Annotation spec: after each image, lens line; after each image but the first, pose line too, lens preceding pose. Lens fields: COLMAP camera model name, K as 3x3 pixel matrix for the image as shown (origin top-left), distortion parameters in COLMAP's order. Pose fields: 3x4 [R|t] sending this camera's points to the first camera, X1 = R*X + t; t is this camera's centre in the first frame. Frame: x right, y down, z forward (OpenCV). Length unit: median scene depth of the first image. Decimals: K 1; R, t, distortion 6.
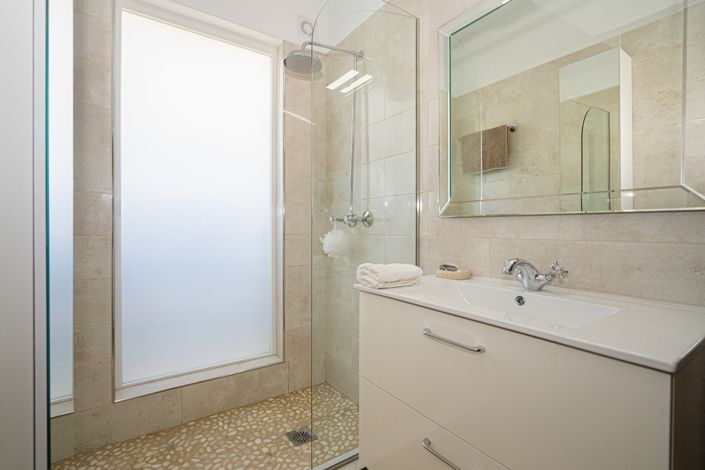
lens RADIAL K [[327.7, 0, 342.4], [0, 327.7, 224.9], [0, 0, 1]] dist [-0.002262, -0.000049]
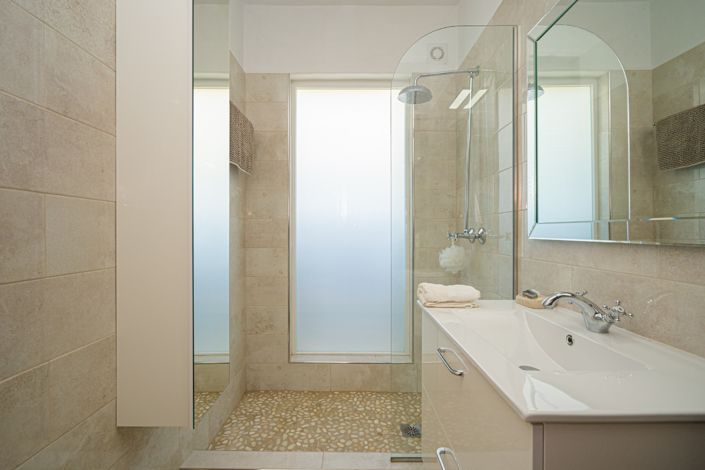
lens RADIAL K [[327.7, 0, 342.4], [0, 327.7, 224.9], [0, 0, 1]] dist [-0.002262, -0.000049]
pose [[0.813809, -0.017833, -0.580858, 0.336116], [0.012581, 0.999835, -0.013069, -0.047167], [0.580996, 0.003327, 0.813900, -0.053782]]
